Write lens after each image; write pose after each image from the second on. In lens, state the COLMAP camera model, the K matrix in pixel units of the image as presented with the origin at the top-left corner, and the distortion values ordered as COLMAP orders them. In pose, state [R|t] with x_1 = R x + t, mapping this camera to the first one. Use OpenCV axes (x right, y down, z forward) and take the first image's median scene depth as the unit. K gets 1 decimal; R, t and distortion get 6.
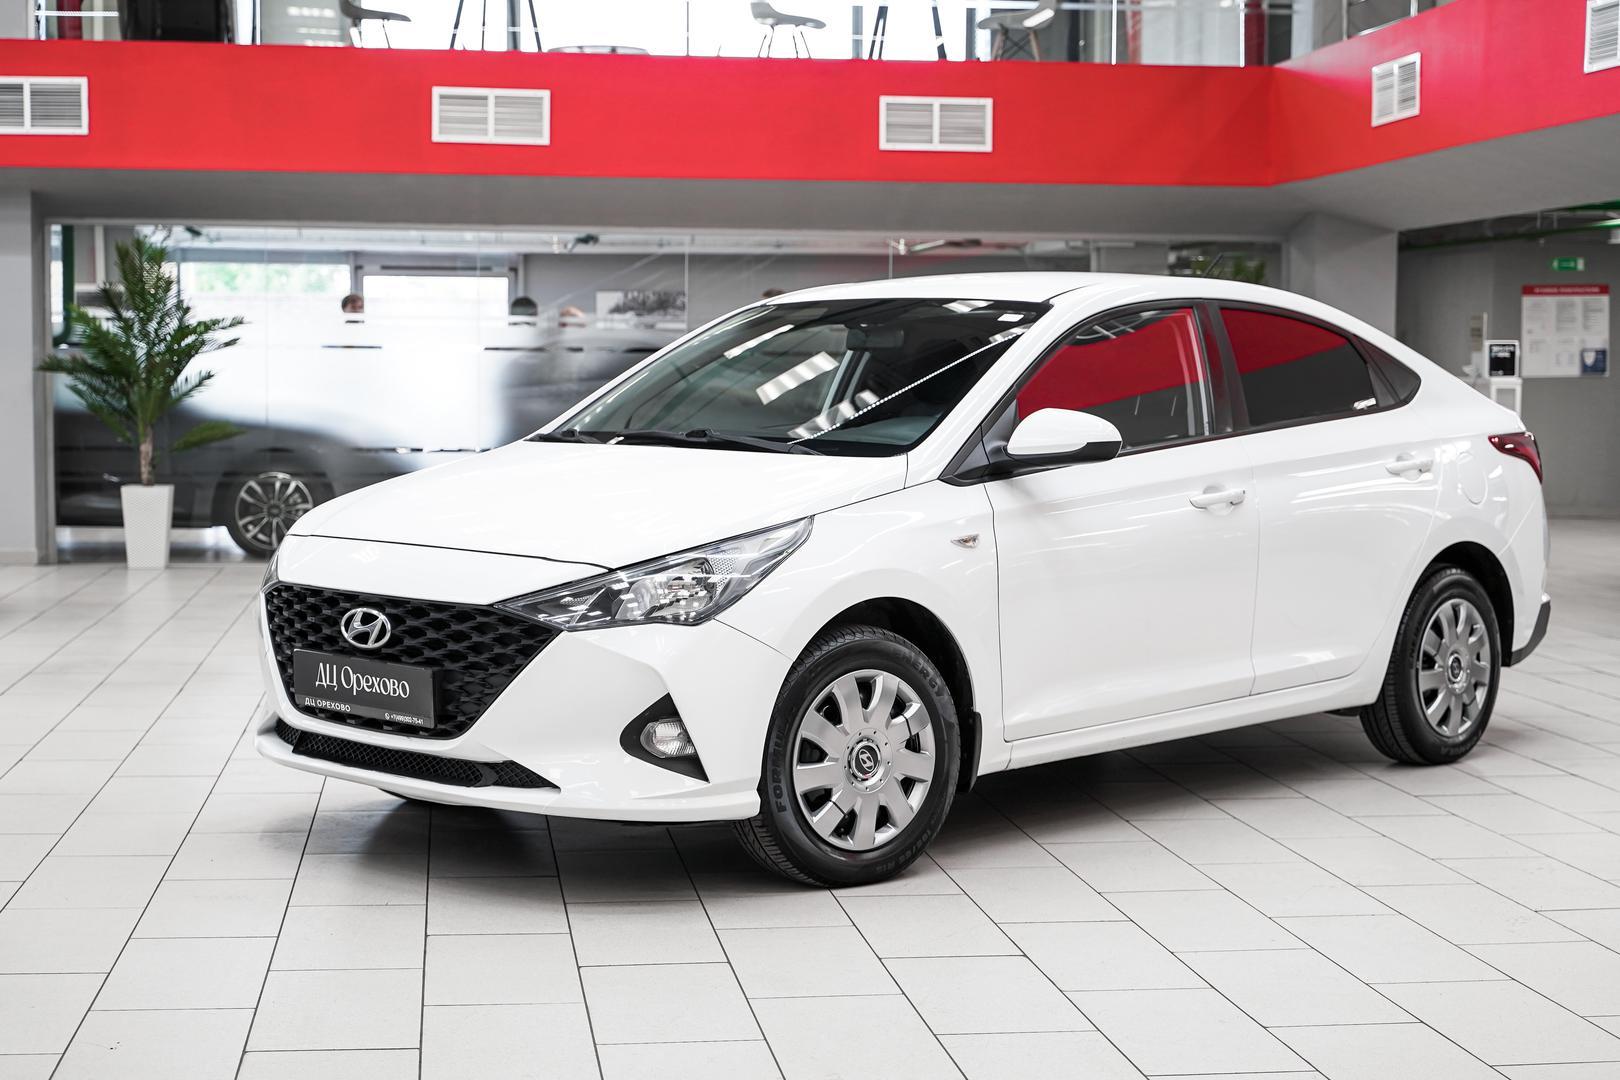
lens RADIAL K [[2667.2, 0, 815.5], [0, 2667.2, 525.8], [0, 0, 1]] dist [0.007253, -0.089215]
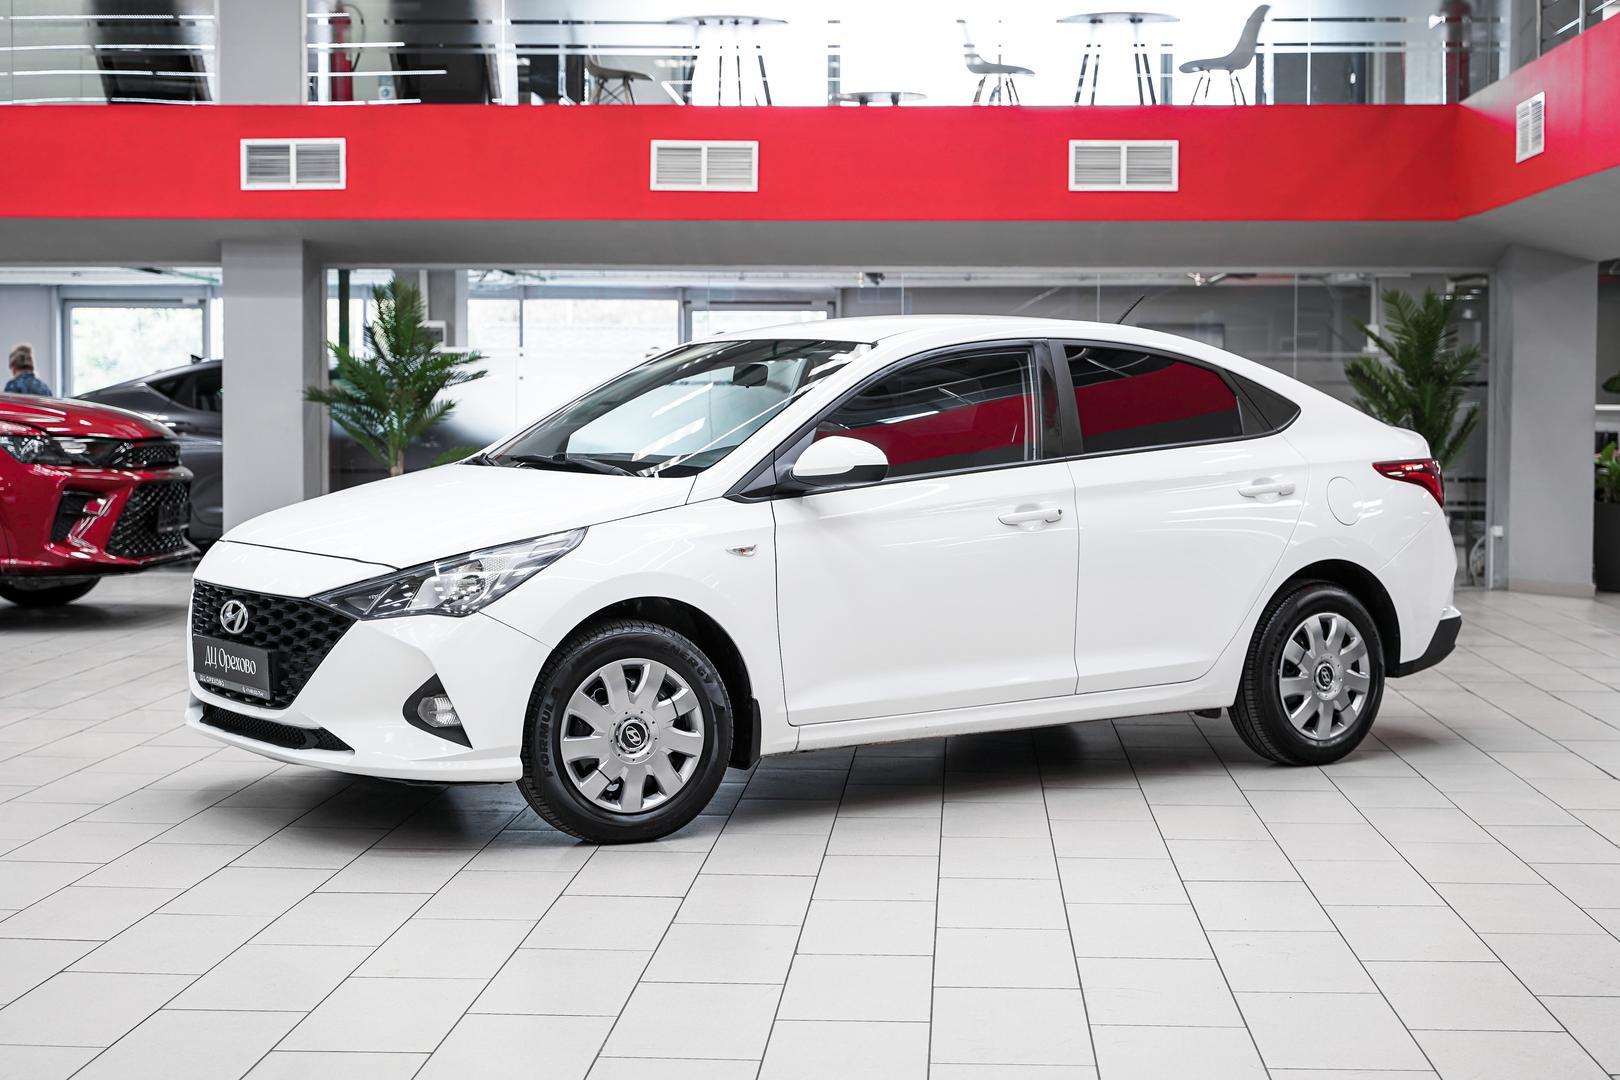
lens RADIAL K [[2667.2, 0, 815.5], [0, 2667.2, 525.8], [0, 0, 1]] dist [0.007253, -0.089215]
pose [[0.981864, 0.008124, -0.189412, 0.146969], [-0.010017, 0.999909, -0.009038, 0.002460], [0.189321, 0.010771, 0.981856, -0.063000]]
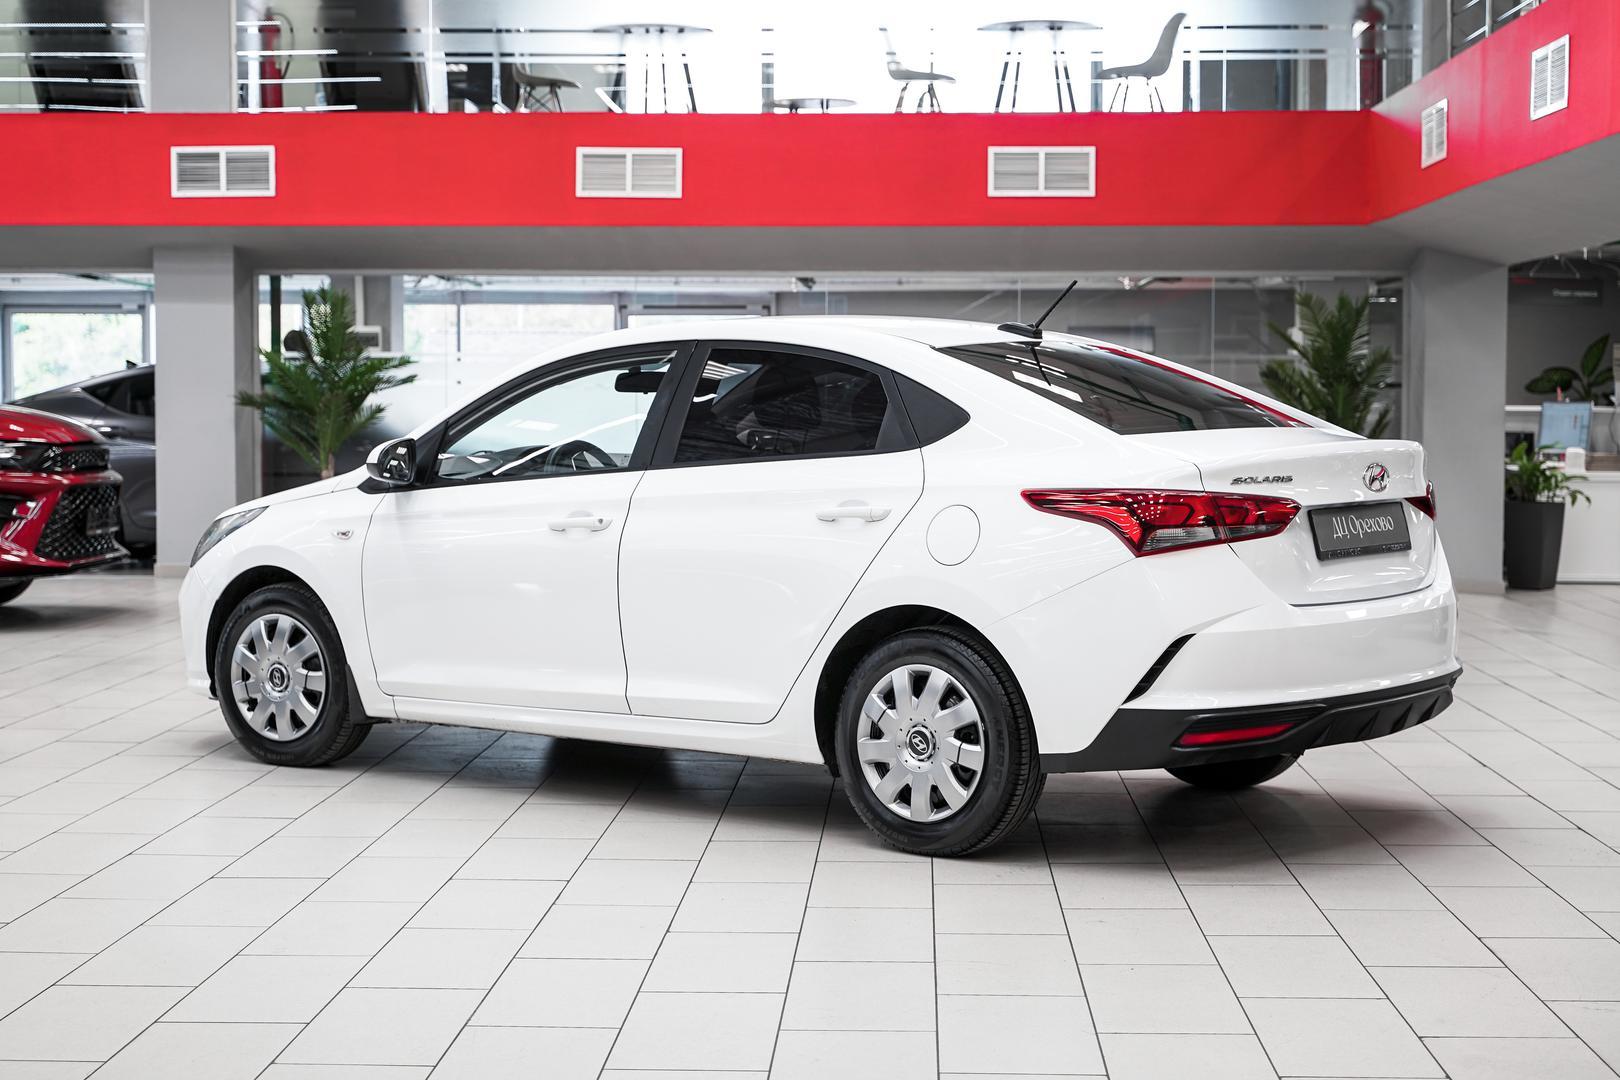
lens RADIAL K [[2661.7, 0, 802.5], [0, 2661.7, 565.3], [0, 0, 1]] dist [0.005861, -0.005761]
pose [[0.984014, 0.007308, -0.177943, 0.165173], [-0.006627, 0.999968, 0.004420, 0.003646], [0.177970, -0.003171, 0.984031, -0.078874]]
